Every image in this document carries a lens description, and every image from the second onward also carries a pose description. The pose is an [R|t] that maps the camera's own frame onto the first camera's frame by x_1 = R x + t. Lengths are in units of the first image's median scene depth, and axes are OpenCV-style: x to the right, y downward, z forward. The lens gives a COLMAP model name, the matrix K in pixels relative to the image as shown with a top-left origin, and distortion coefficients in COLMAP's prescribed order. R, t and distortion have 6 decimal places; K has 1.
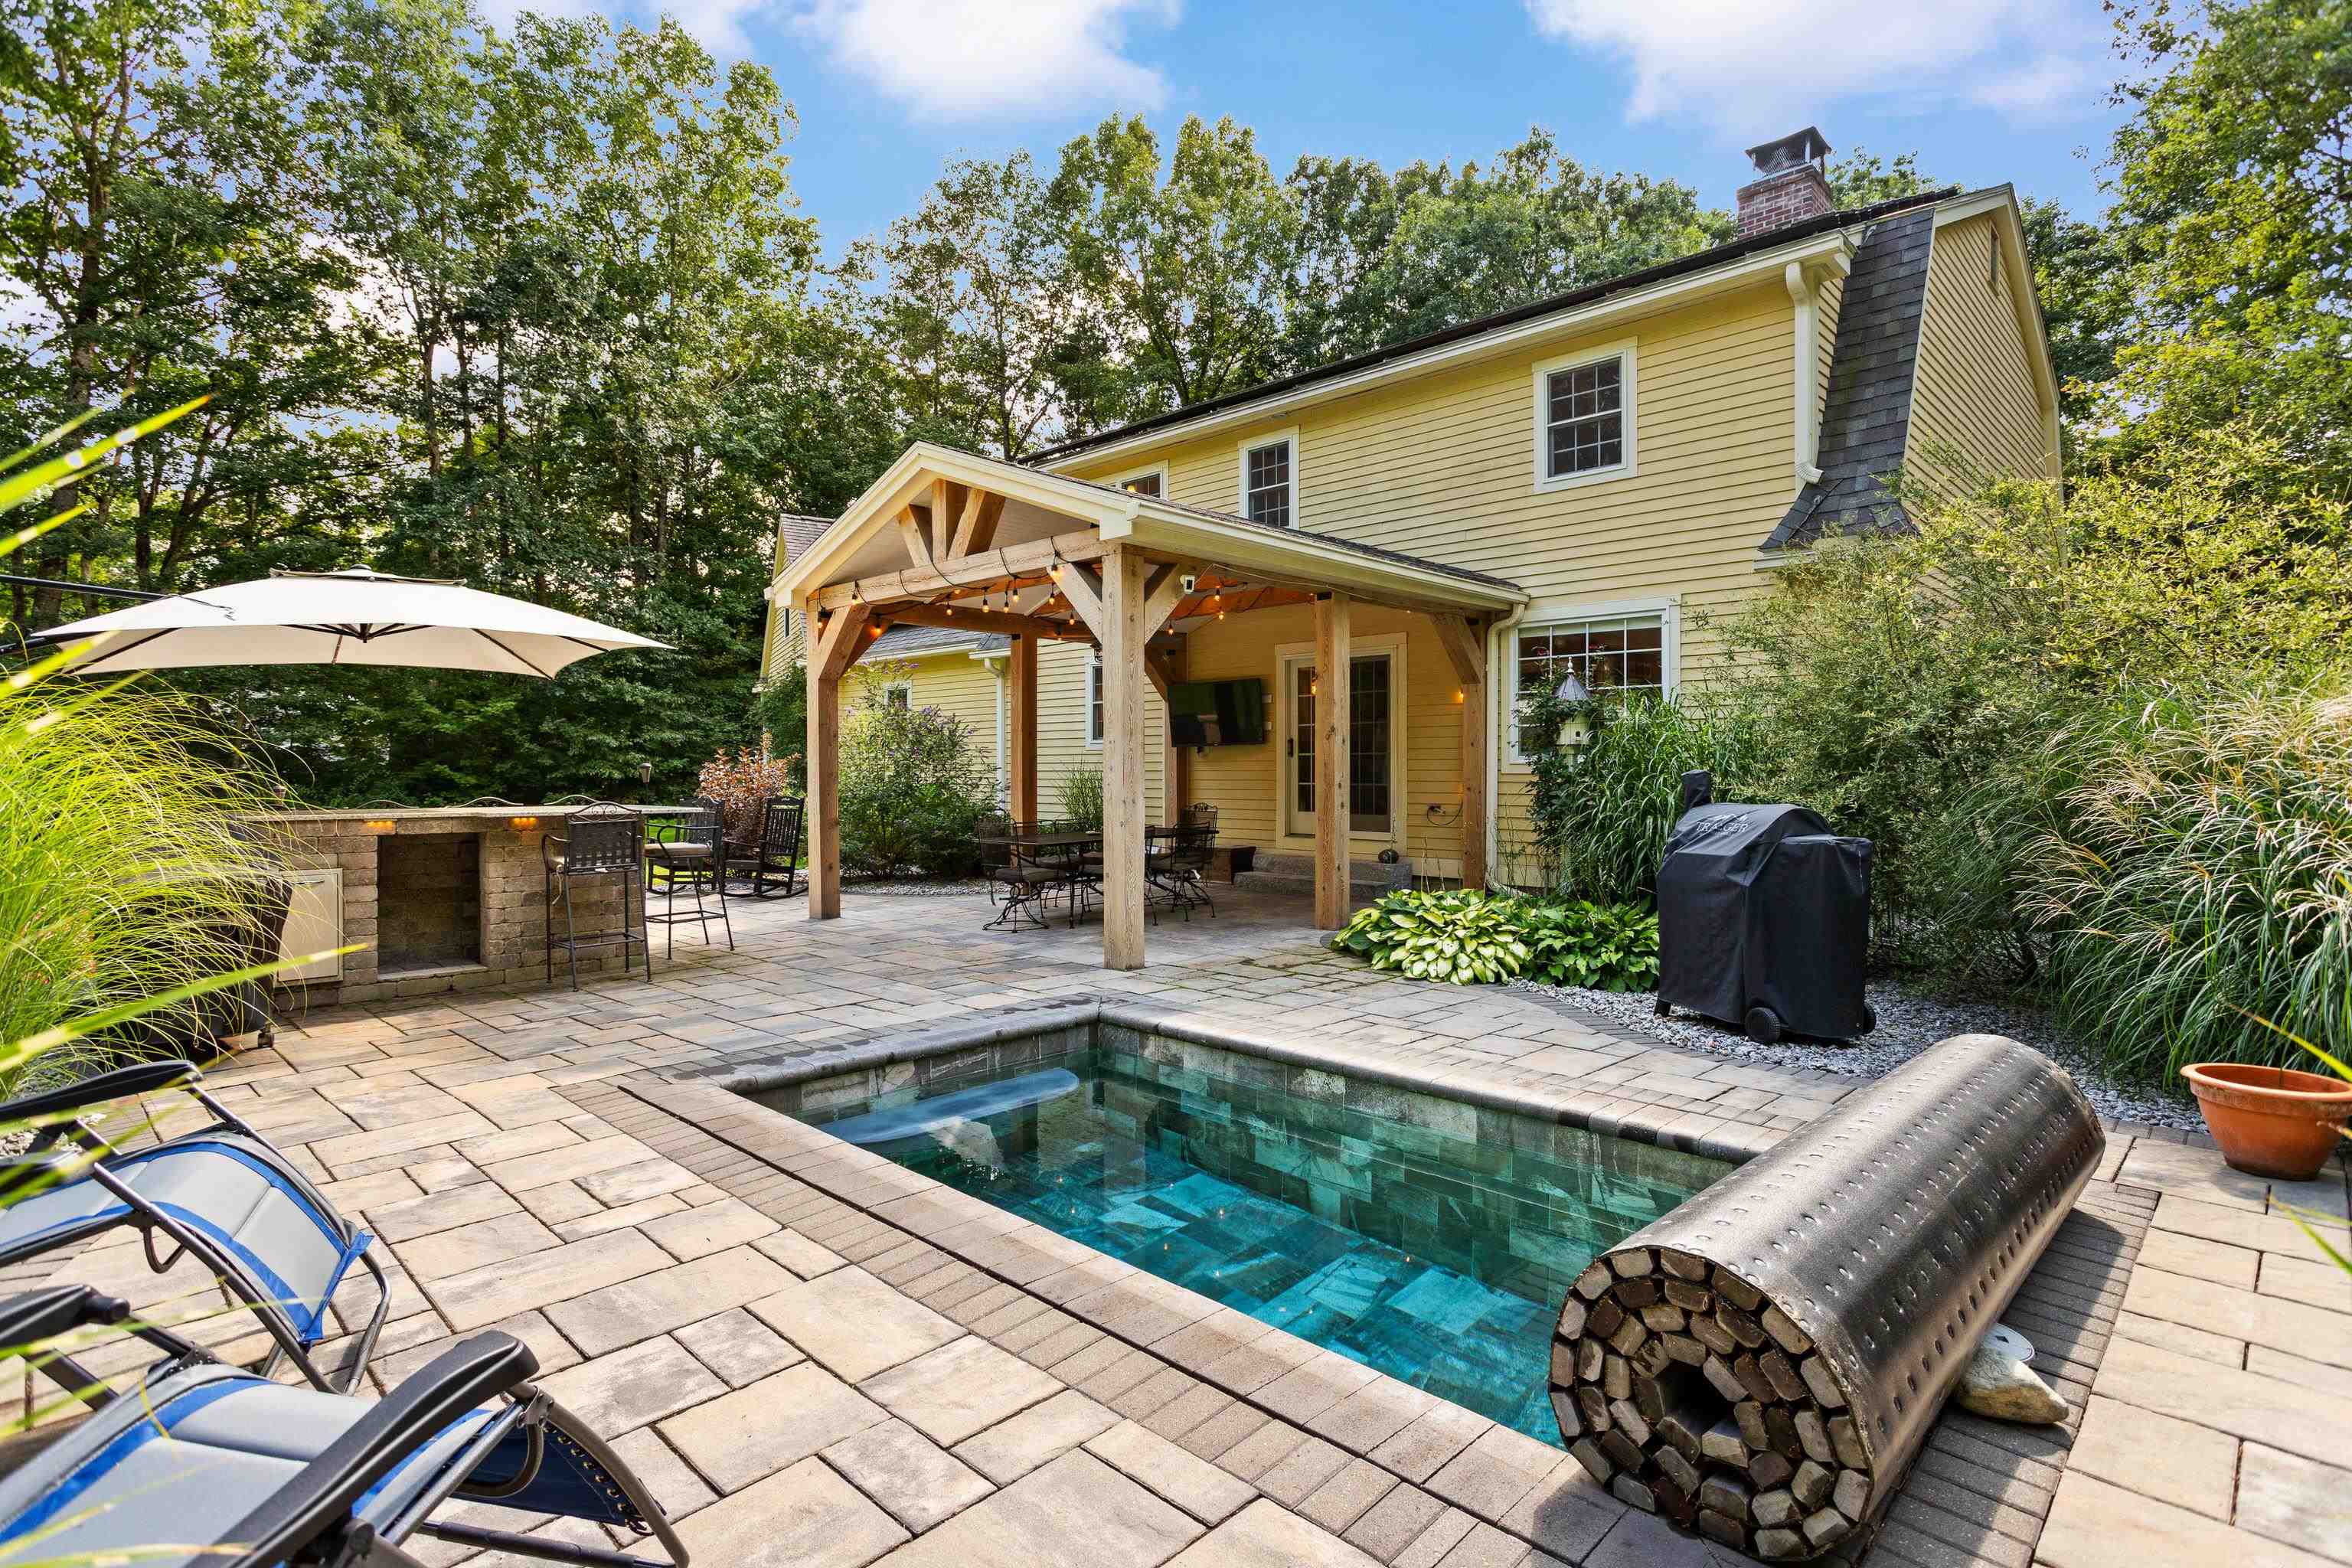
lens RADIAL K [[1156.4, 0, 1176.0], [0, 1156.4, 784.0], [0, 0, 1]] dist [-0.000701, 0.000014]
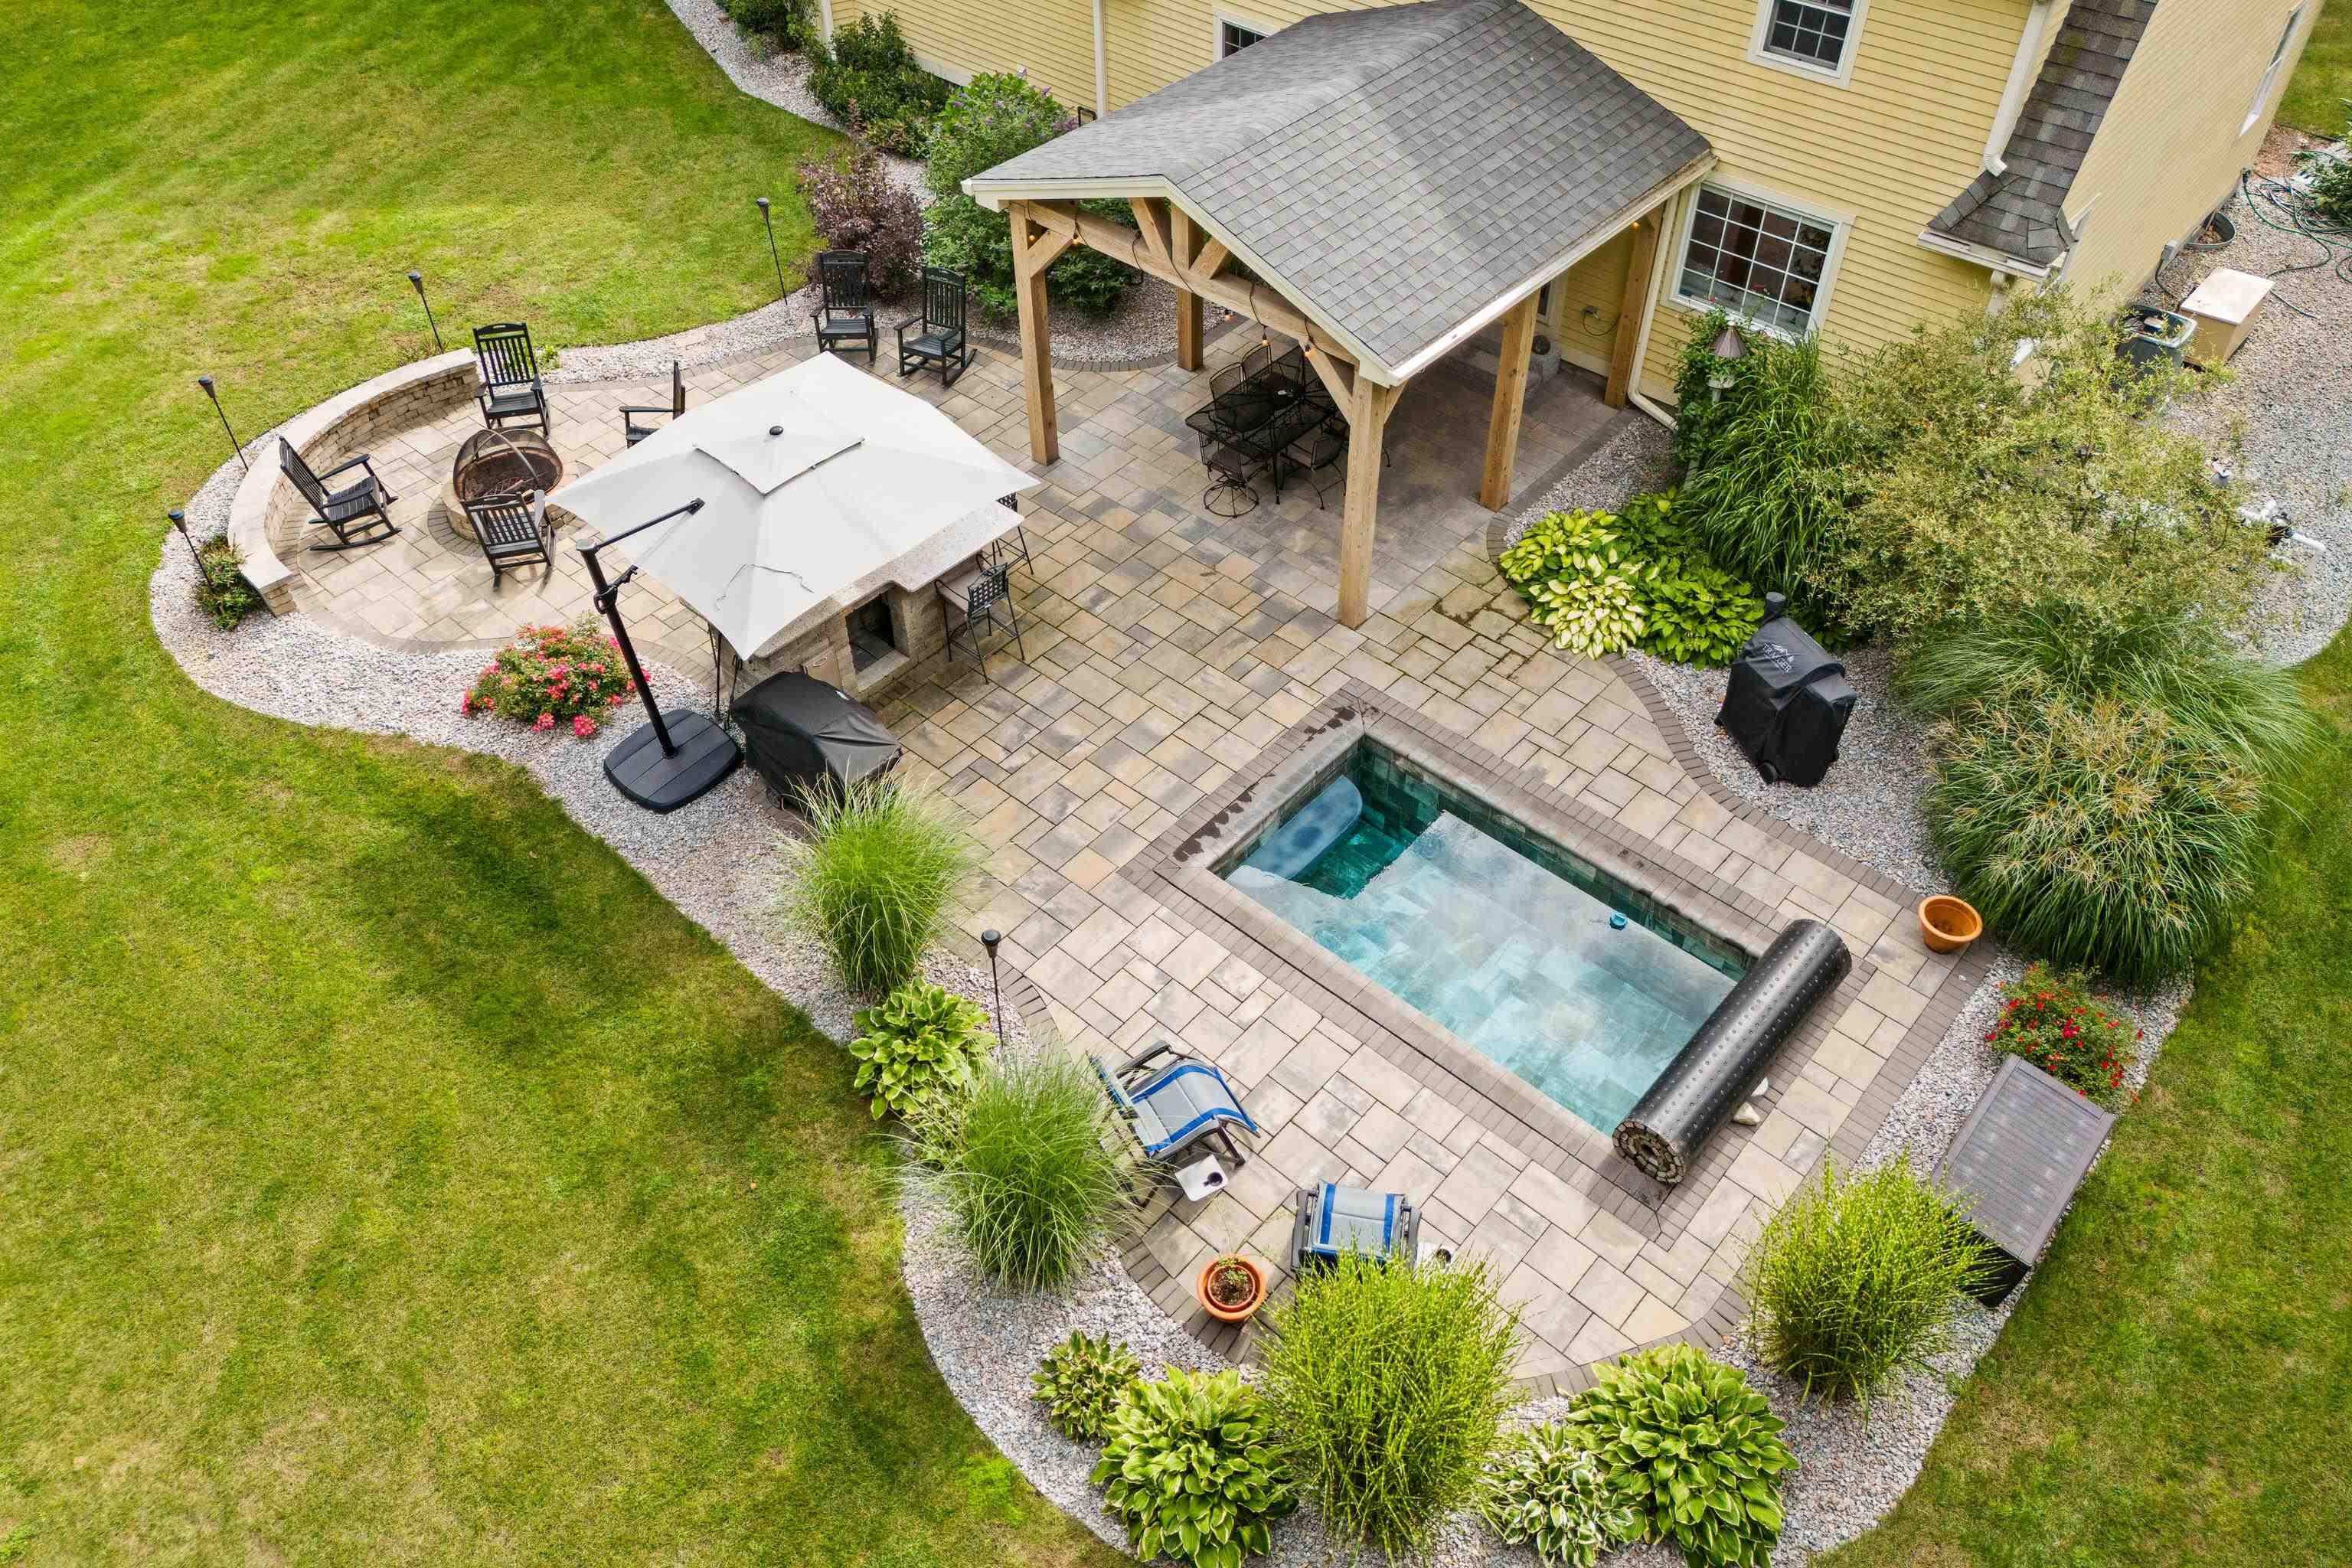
lens RADIAL K [[1727.4, 0, 1165.8], [0, 1727.4, 685.4], [0, 0, 1]] dist [0.054682, -0.005653]
pose [[0.998874, -0.038529, 0.027699, -0.273831], [0.010244, 0.745047, 0.666934, -0.975842], [-0.046333, -0.665899, 0.744602, -0.482911]]
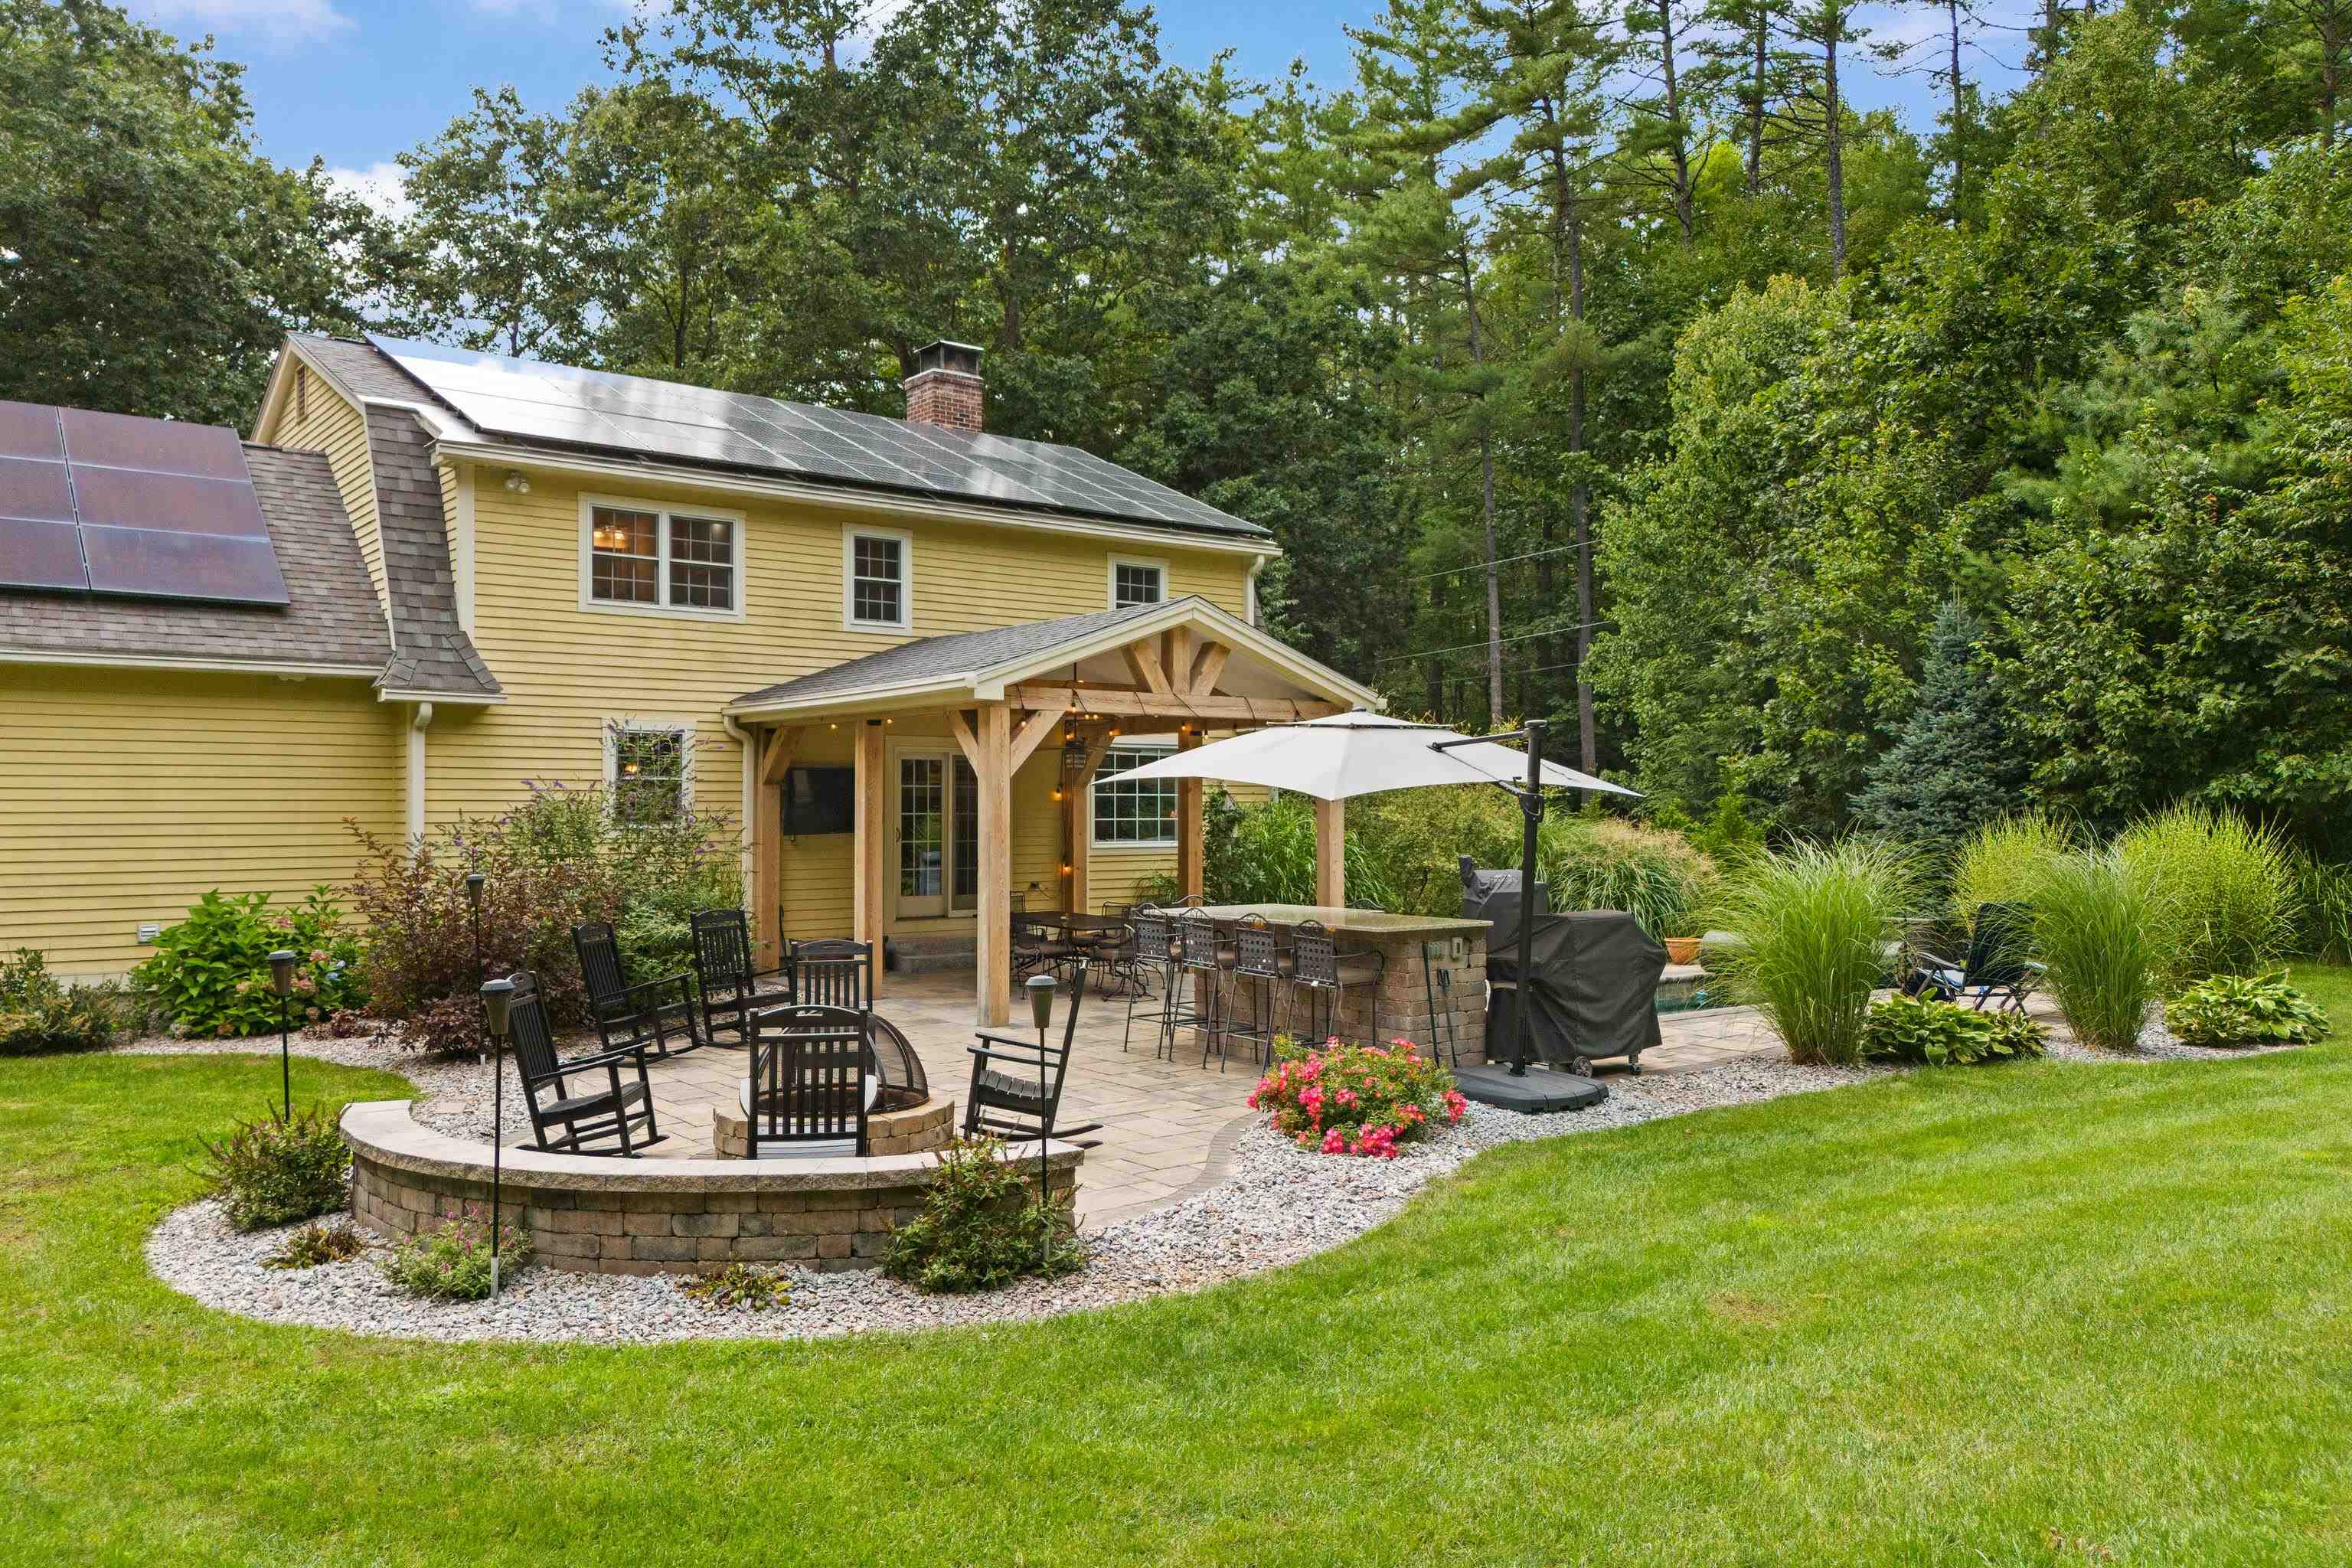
lens RADIAL K [[1747.5, 0, 1176.0], [0, 1747.5, 784.0], [0, 0, 1]] dist [0.119460, -0.140829]
pose [[0.138695, 0.013703, 0.990240, -1.961674], [0.015750, 0.999747, -0.016040, -0.068020], [-0.990210, 0.017821, 0.138444, 0.741674]]
